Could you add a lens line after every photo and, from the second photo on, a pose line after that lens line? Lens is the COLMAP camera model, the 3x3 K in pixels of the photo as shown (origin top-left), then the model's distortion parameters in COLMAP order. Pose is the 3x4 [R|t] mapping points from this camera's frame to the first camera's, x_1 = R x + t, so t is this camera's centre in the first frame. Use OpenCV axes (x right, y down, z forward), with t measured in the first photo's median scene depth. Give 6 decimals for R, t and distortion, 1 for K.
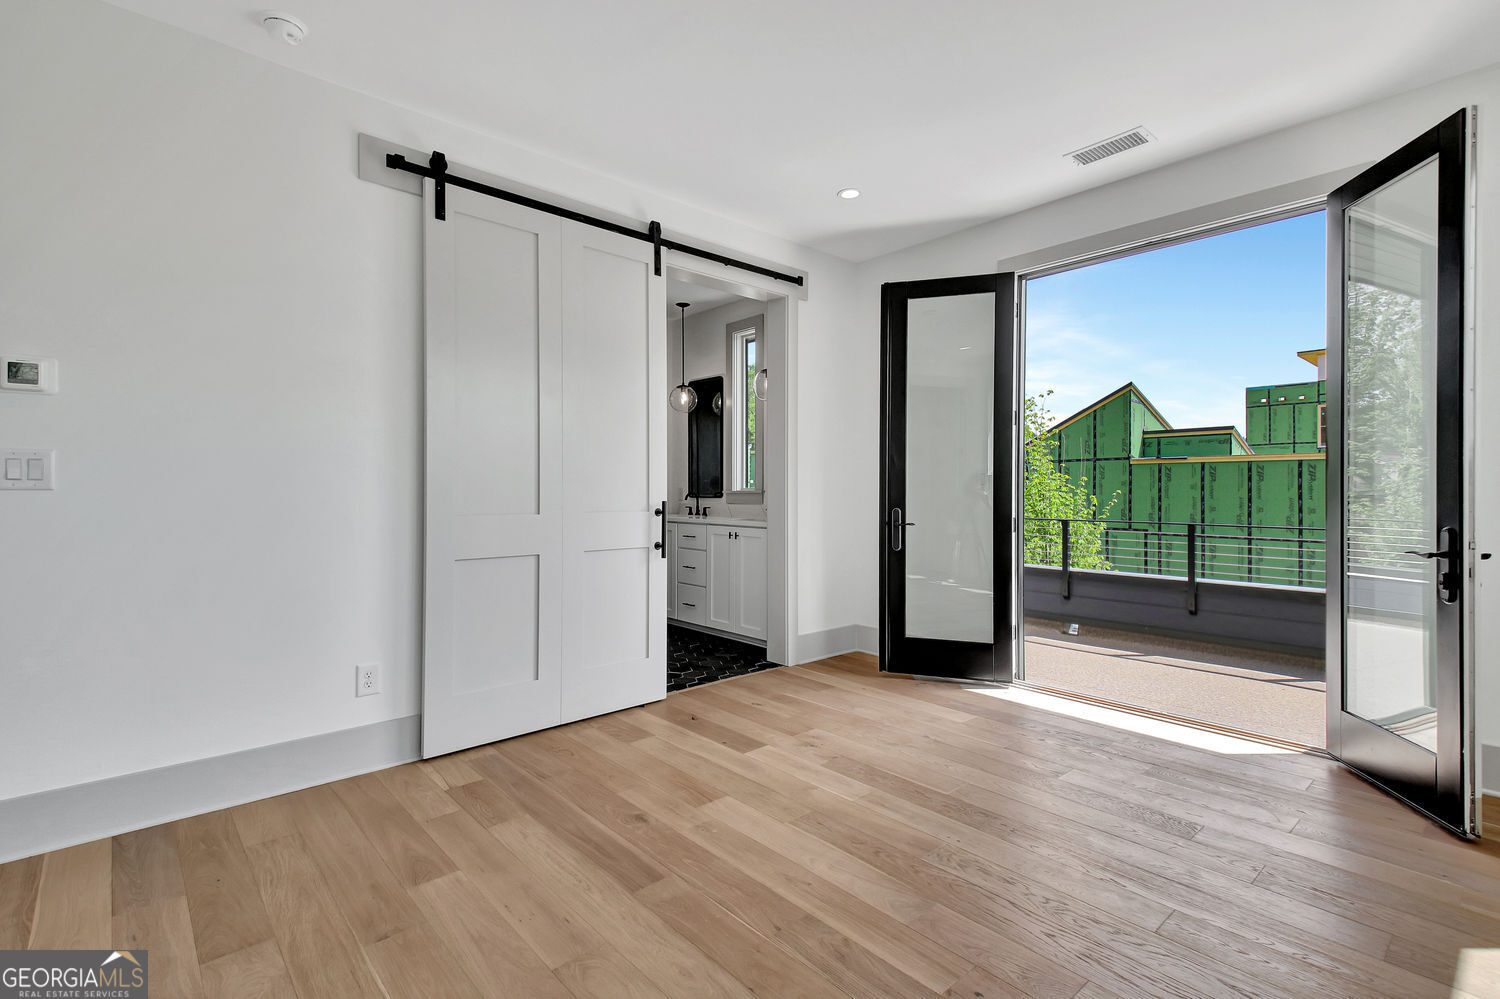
lens RADIAL K [[693.8, 0, 758.5], [0, 693.8, 481.3], [0, 0, 1]] dist [0.057027, -0.021890]
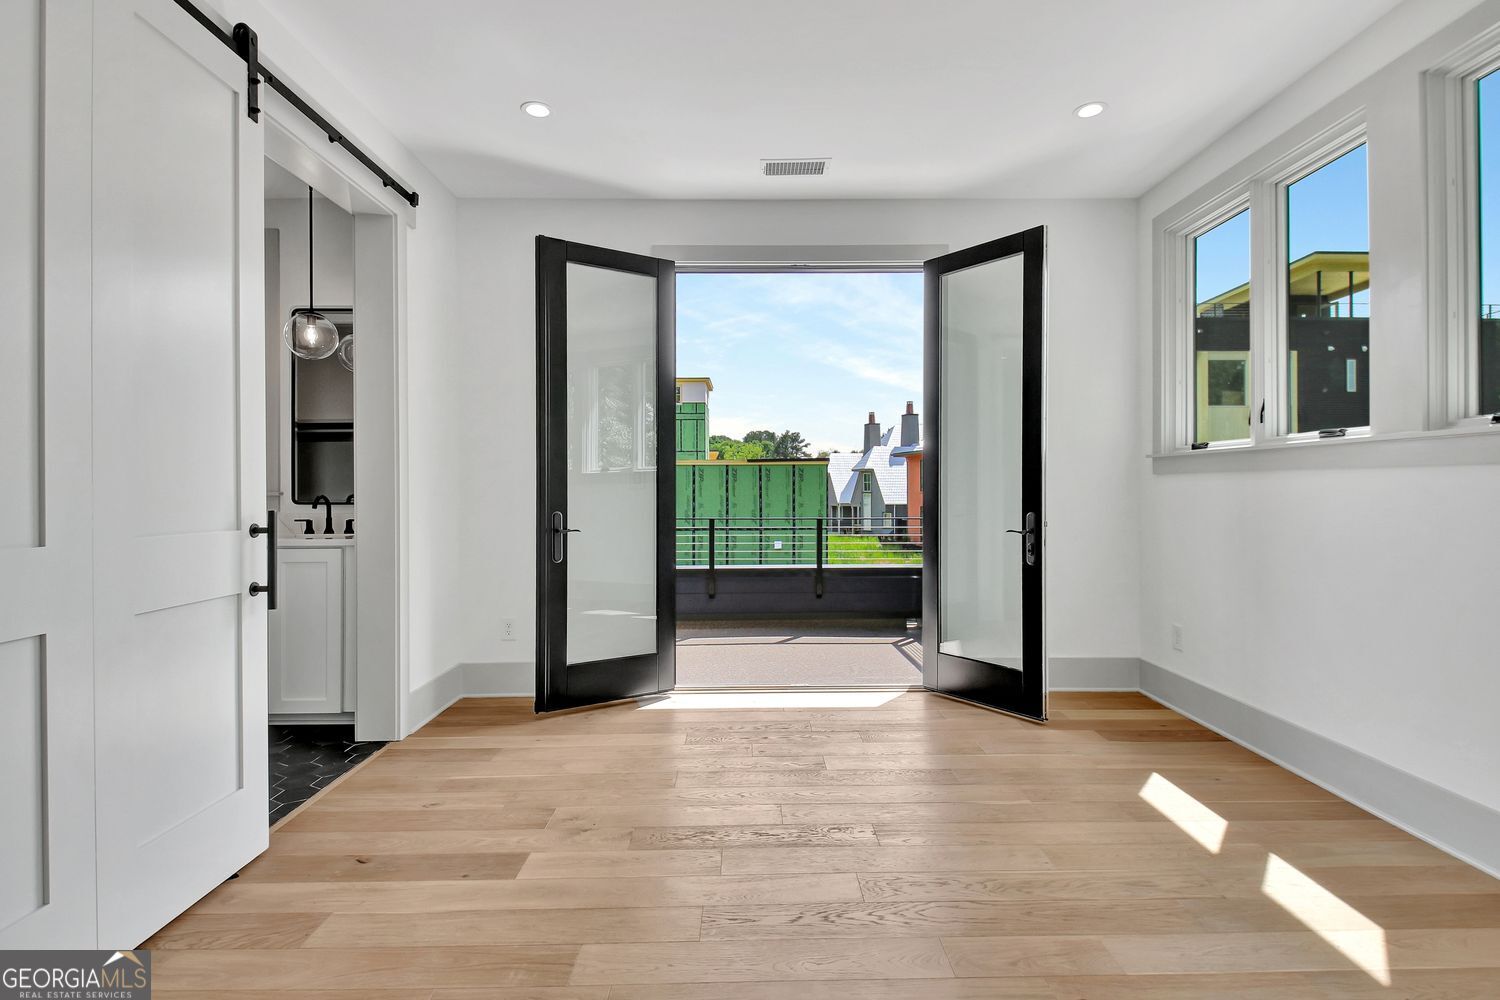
lens RADIAL K [[705.8, 0, 758.4], [0, 705.8, 490.3], [0, 0, 1]] dist [0.028212, -0.023006]
pose [[0.657937, -0.006294, 0.753046, -0.317443], [-0.002296, 0.999944, 0.010364, 0.003513], [-0.753069, -0.008548, 0.657886, 0.306150]]
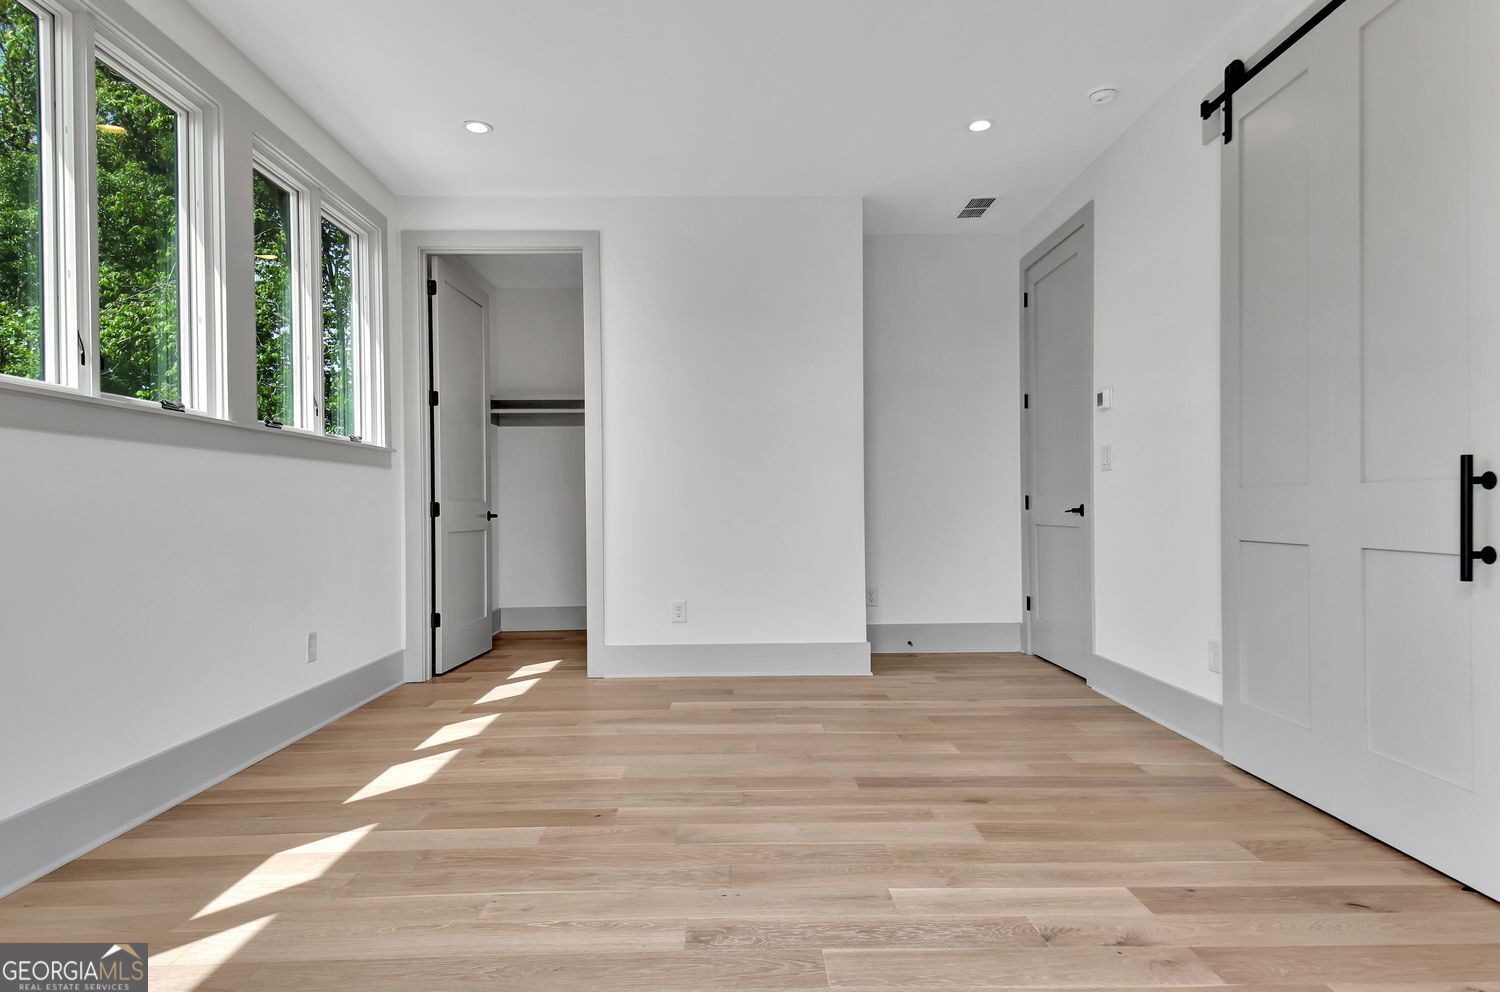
lens RADIAL K [[872.2, 0, 714.8], [0, 872.2, 513.5], [0, 0, 1]] dist [0.002088, 0.000281]
pose [[-0.691609, 0.013520, -0.722146, 0.613017], [0.020991, 0.999779, -0.001386, 0.056254], [0.721967, -0.016117, -0.691740, 1.042224]]
